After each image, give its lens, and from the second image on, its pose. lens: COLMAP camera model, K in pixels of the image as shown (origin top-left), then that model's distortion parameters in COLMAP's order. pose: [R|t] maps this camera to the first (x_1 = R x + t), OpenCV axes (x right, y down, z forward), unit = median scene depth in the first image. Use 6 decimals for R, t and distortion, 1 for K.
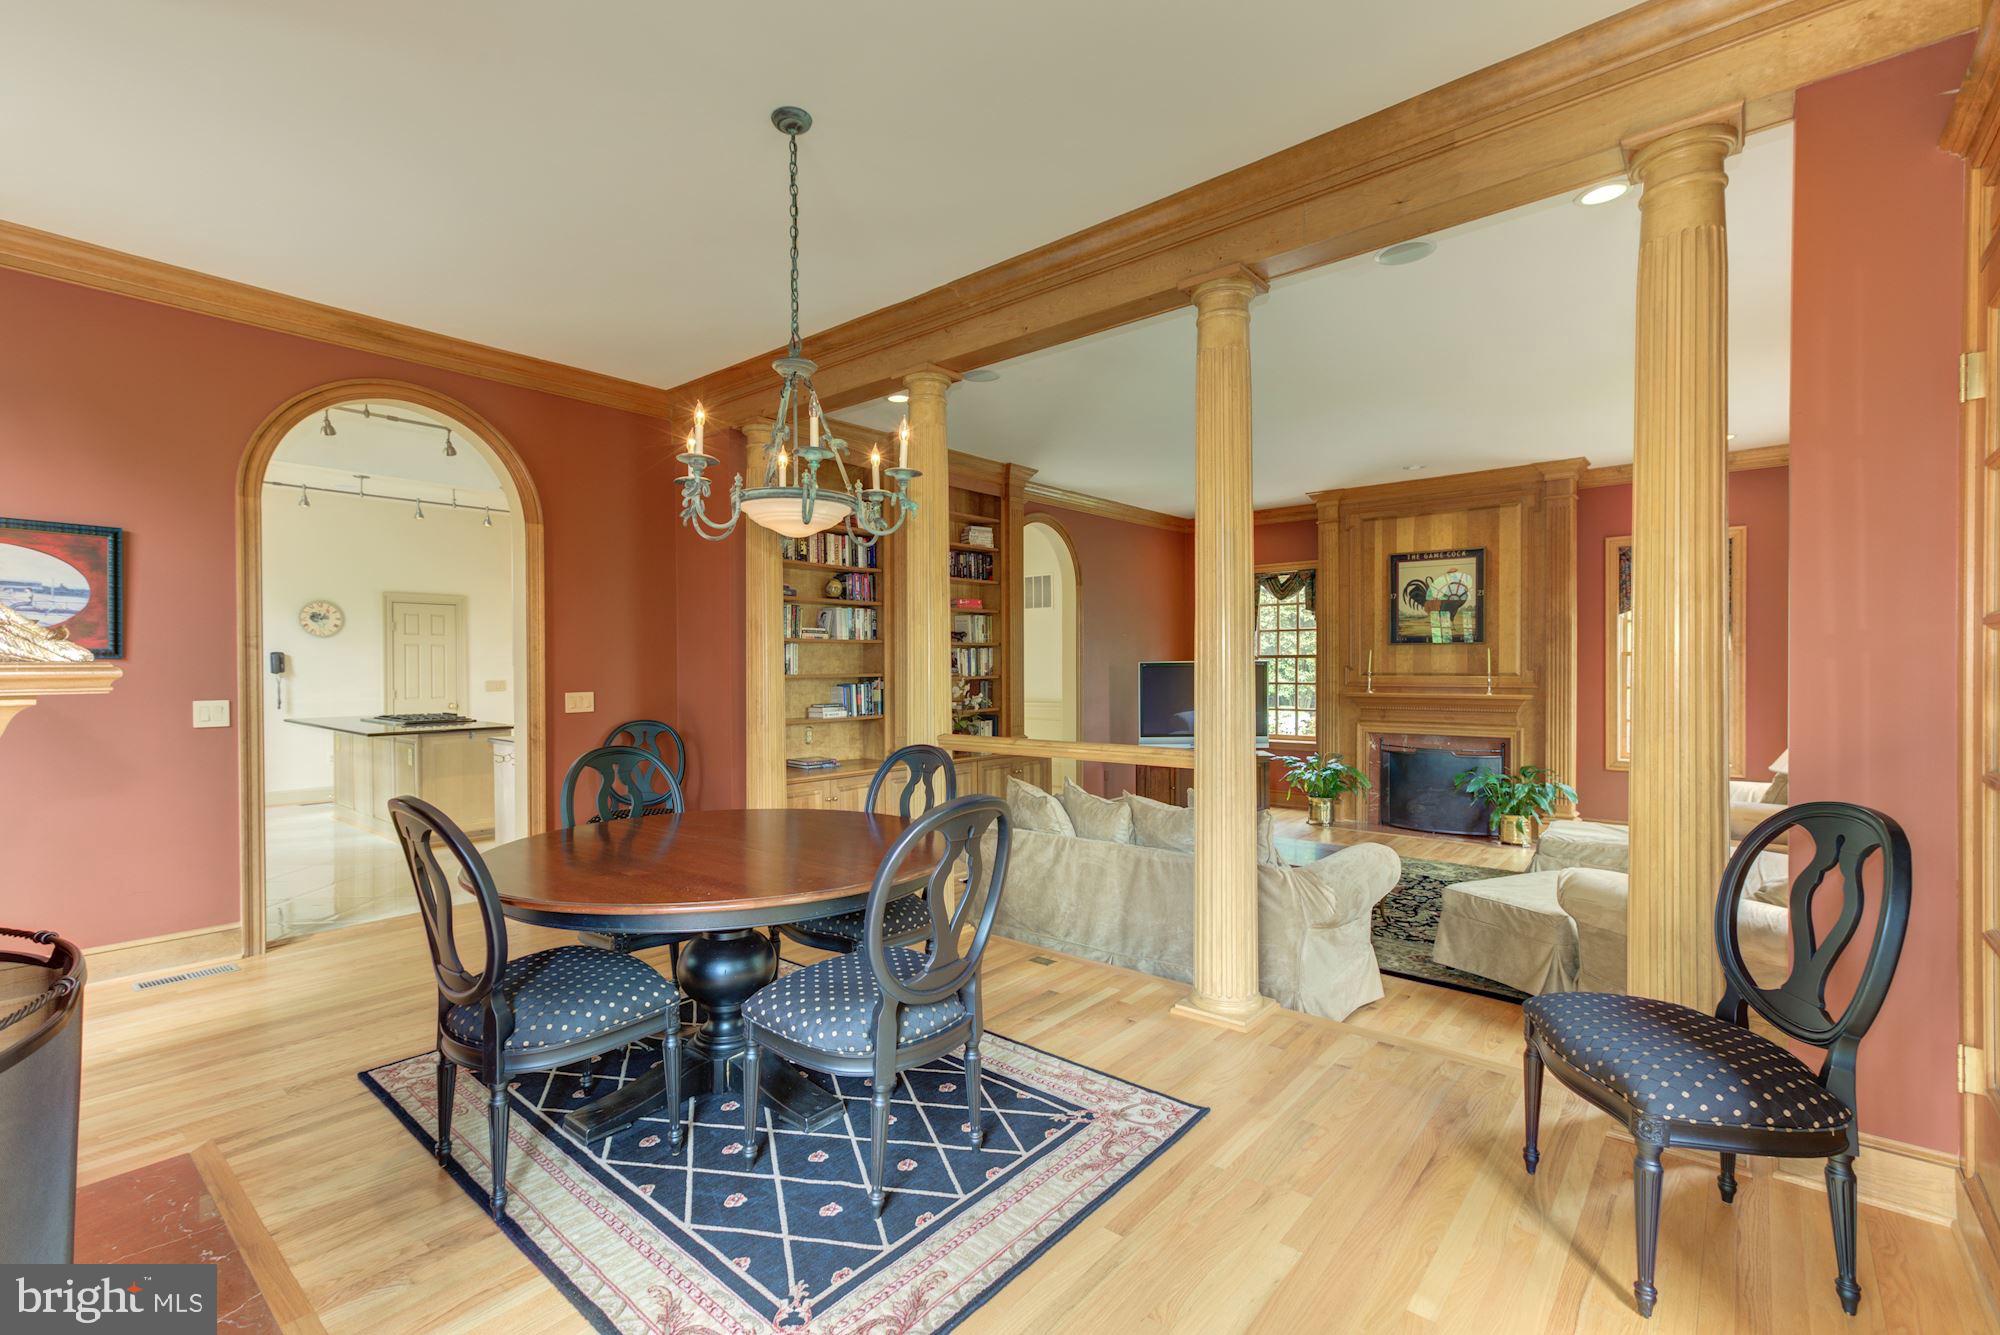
lens RADIAL K [[881.5, 0, 994.8], [0, 881.5, 676.4], [0, 0, 1]] dist [0.028716, 0.000118]
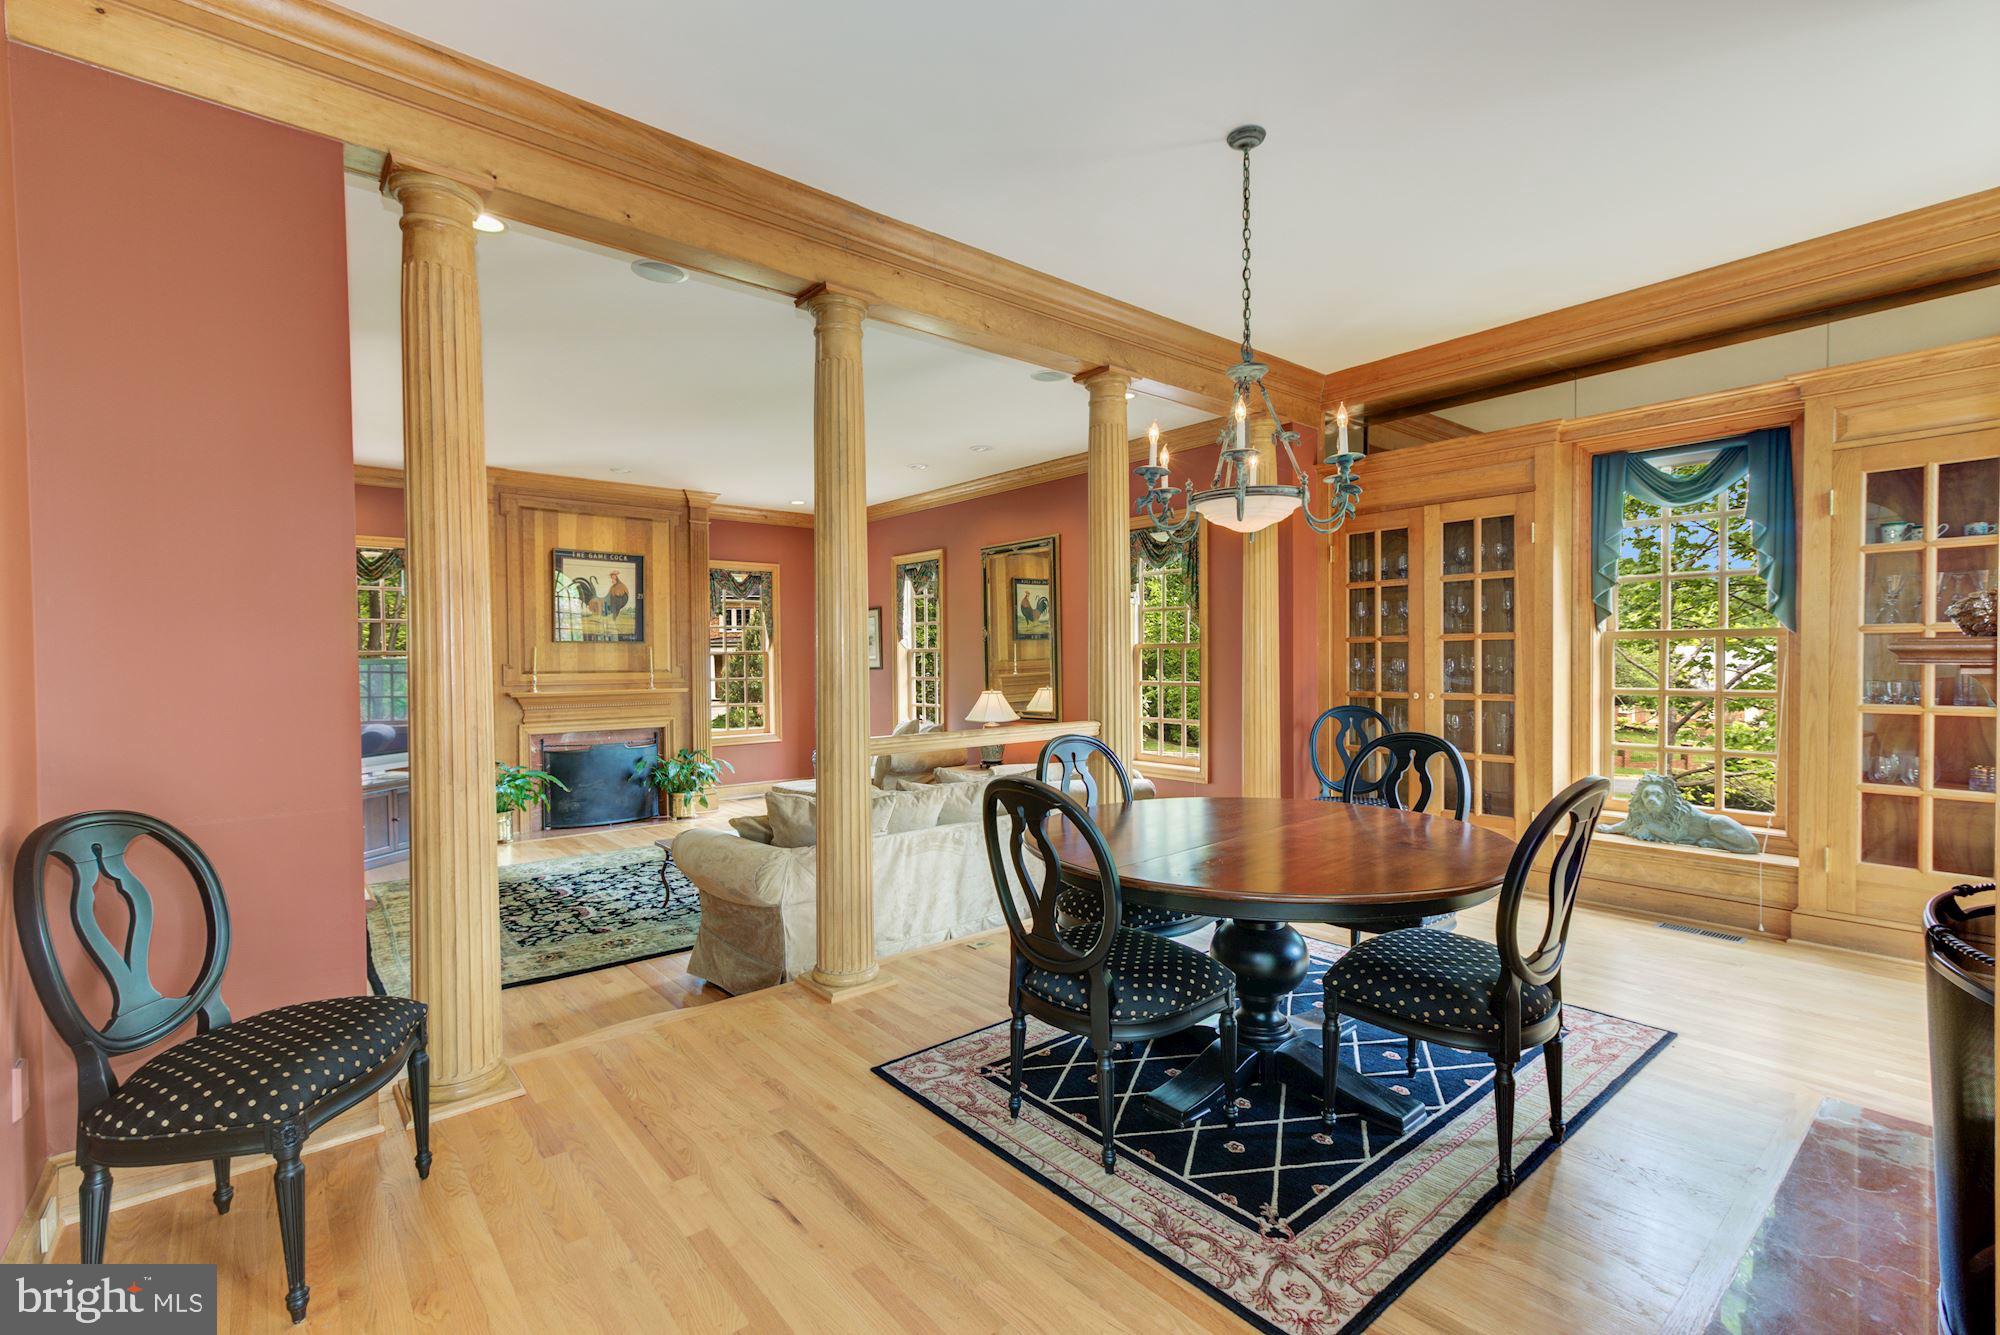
lens RADIAL K [[883.3, 0, 997.1], [0, 883.3, 674.4], [0, 0, 1]] dist [0.009489, 0.000250]
pose [[0.175360, -0.011585, 0.984436, -0.447495], [0.017836, 0.999804, 0.008588, 0.000400], [-0.984343, 0.016052, 0.175532, 0.375150]]
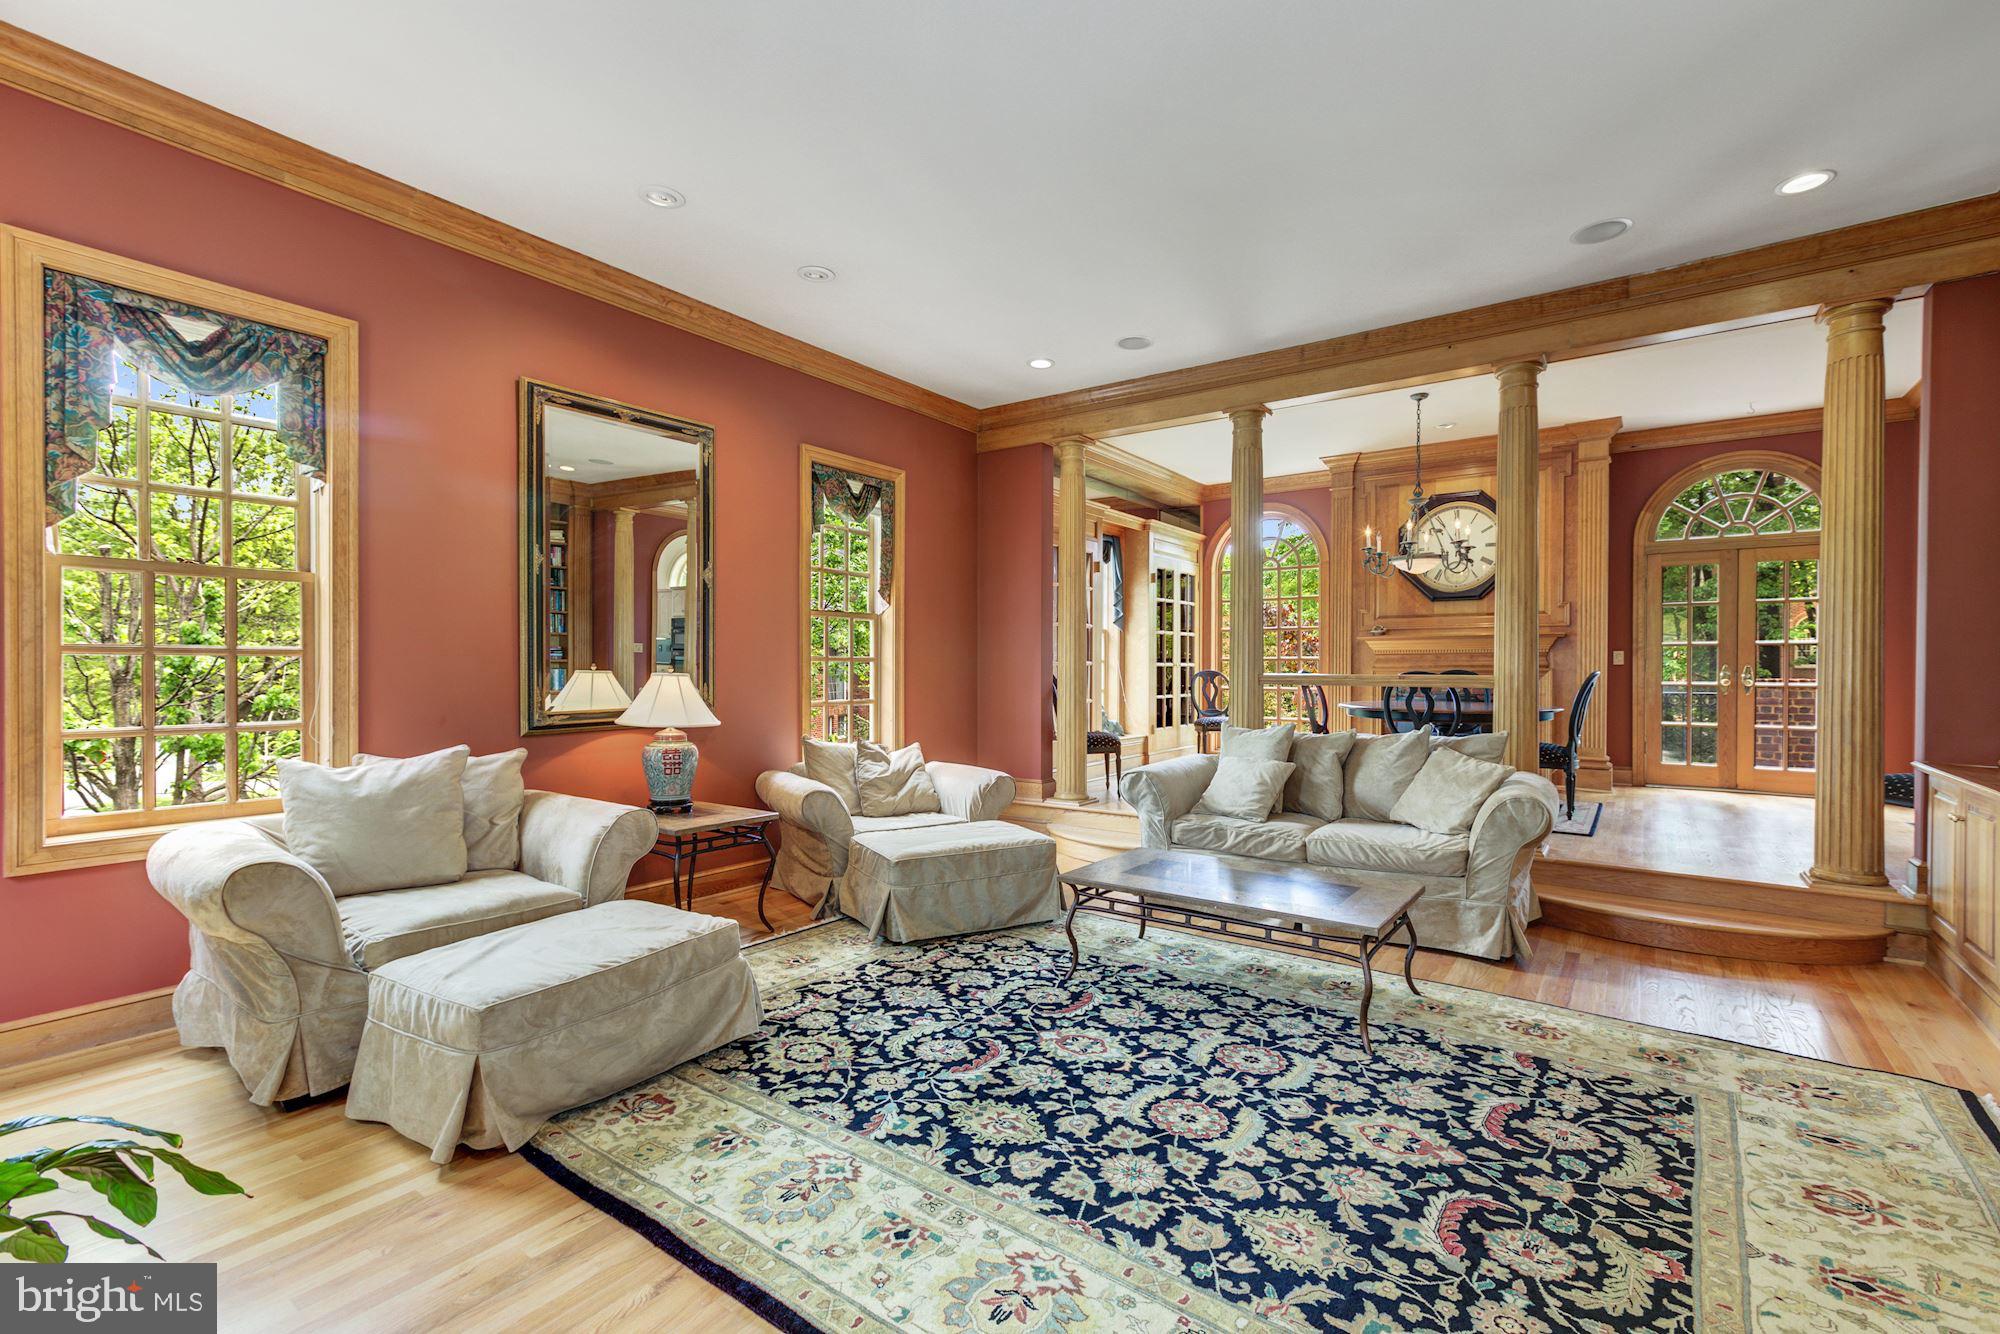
lens RADIAL K [[883.3, 0, 997.1], [0, 883.3, 673.9], [0, 0, 1]] dist [0.009489, 0.000250]
pose [[-0.997587, 0.007327, -0.069039, 0.362623], [0.006198, 0.999844, 0.016554, 0.020656], [0.069150, 0.016086, -0.997477, 1.108531]]
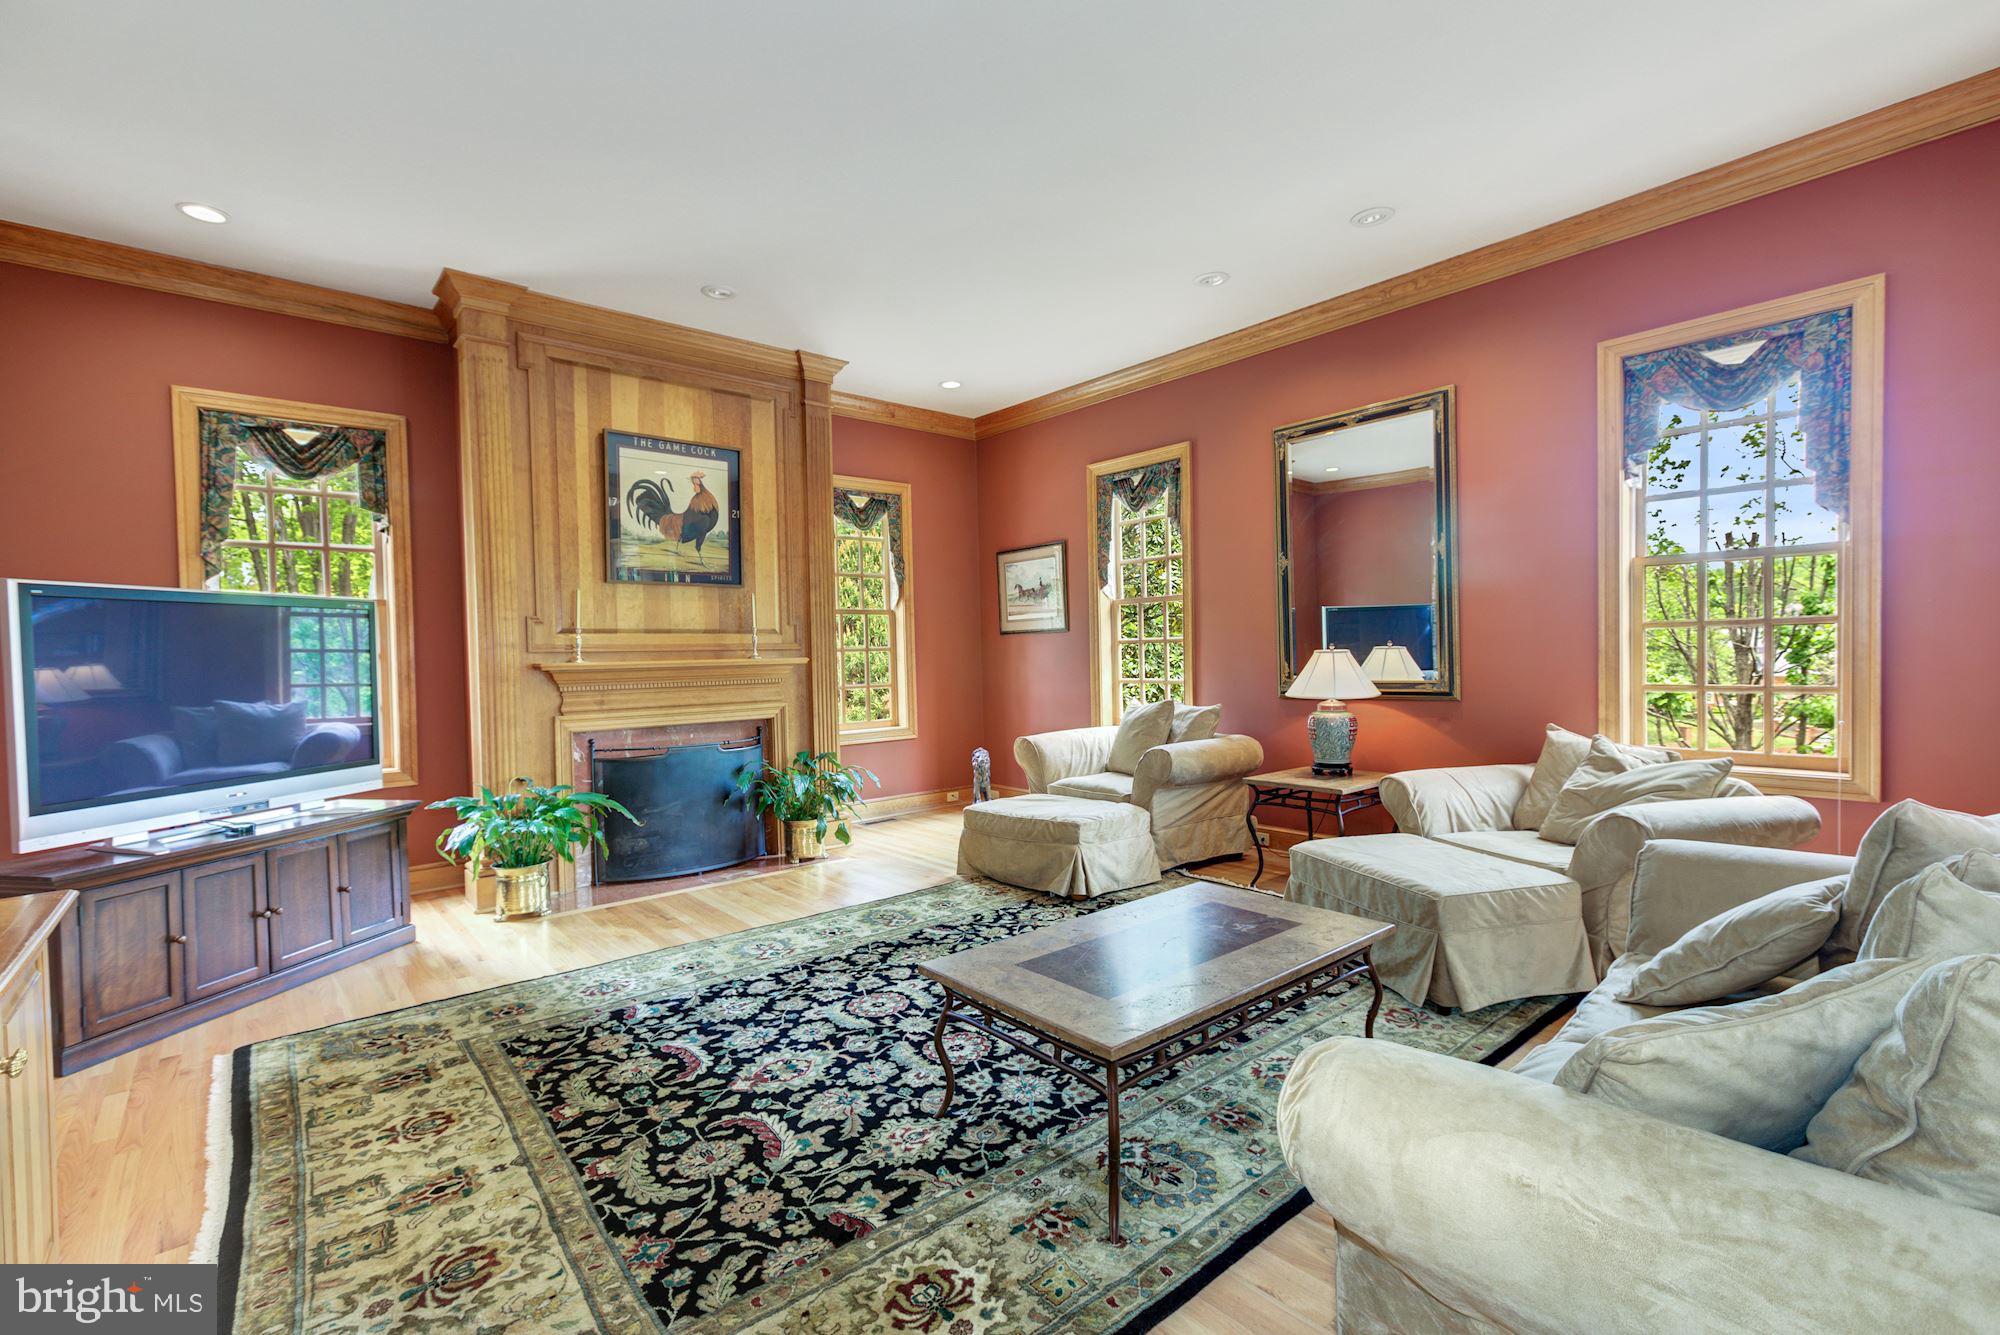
lens RADIAL K [[883.3, 0, 997.1], [0, 883.3, 674.4], [0, 0, 1]] dist [0.009489, 0.000250]
pose [[0.162708, -0.018893, 0.986493, -0.108900], [0.032105, 0.999389, 0.013845, 0.028699], [-0.986152, 0.029418, 0.163215, 0.682495]]
